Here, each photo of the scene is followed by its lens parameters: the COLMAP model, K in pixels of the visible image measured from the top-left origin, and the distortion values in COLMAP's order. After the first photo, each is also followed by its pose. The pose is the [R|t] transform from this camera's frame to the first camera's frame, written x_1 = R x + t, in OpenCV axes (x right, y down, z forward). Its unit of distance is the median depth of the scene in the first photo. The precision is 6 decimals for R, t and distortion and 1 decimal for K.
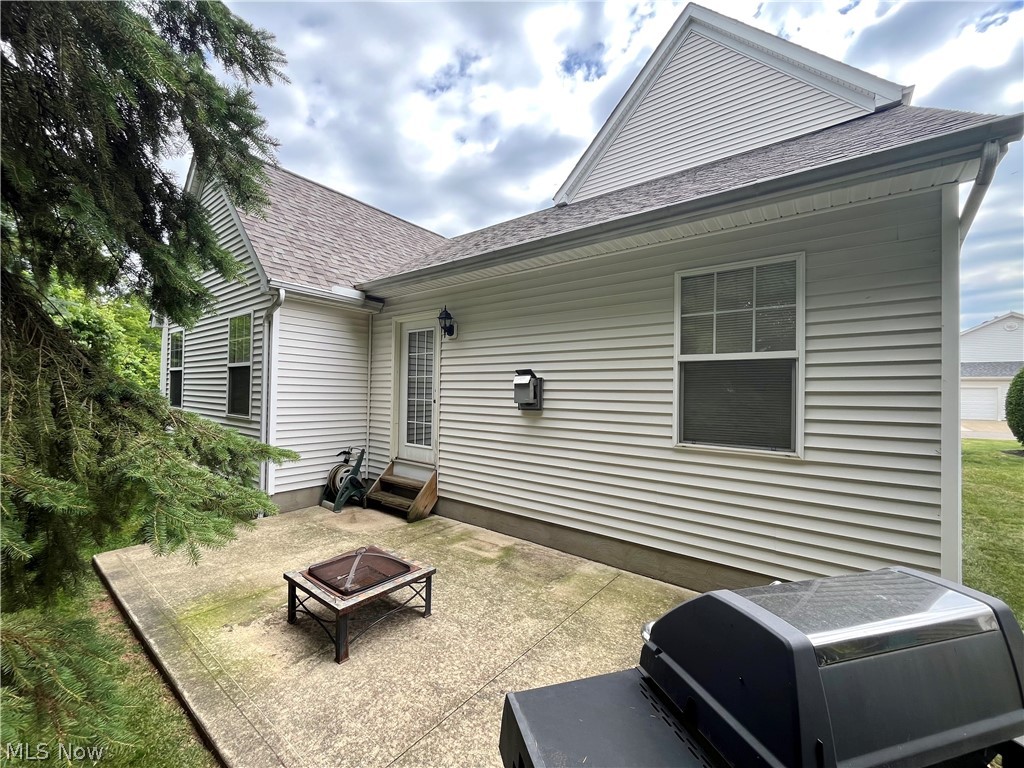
lens RADIAL K [[412.7, 0, 510.9], [0, 412.7, 386.9], [0, 0, 1]] dist [-0.001921, -0.000967]
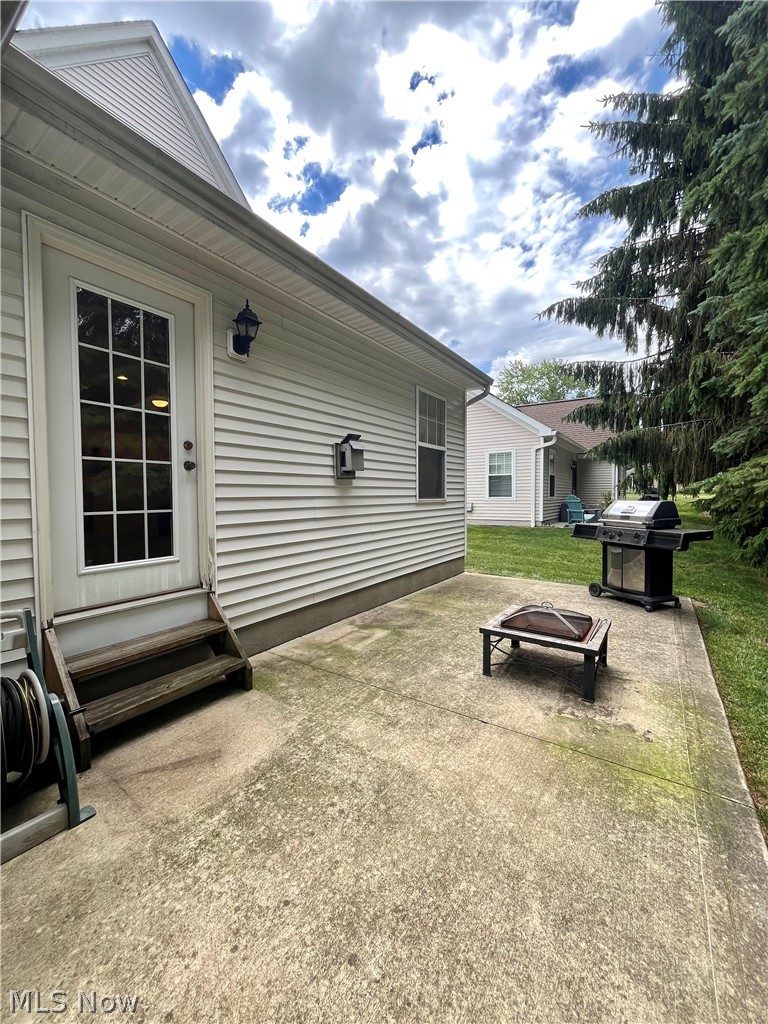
lens RADIAL K [[412.7, 0, 382.0], [0, 412.7, 509.2], [0, 0, 1]] dist [-0.001921, -0.000967]
pose [[-0.069783, -0.052728, 0.996168, -0.899207], [-0.008161, 0.998599, 0.052285, 0.075646], [-0.997529, -0.004481, -0.070116, 0.997068]]
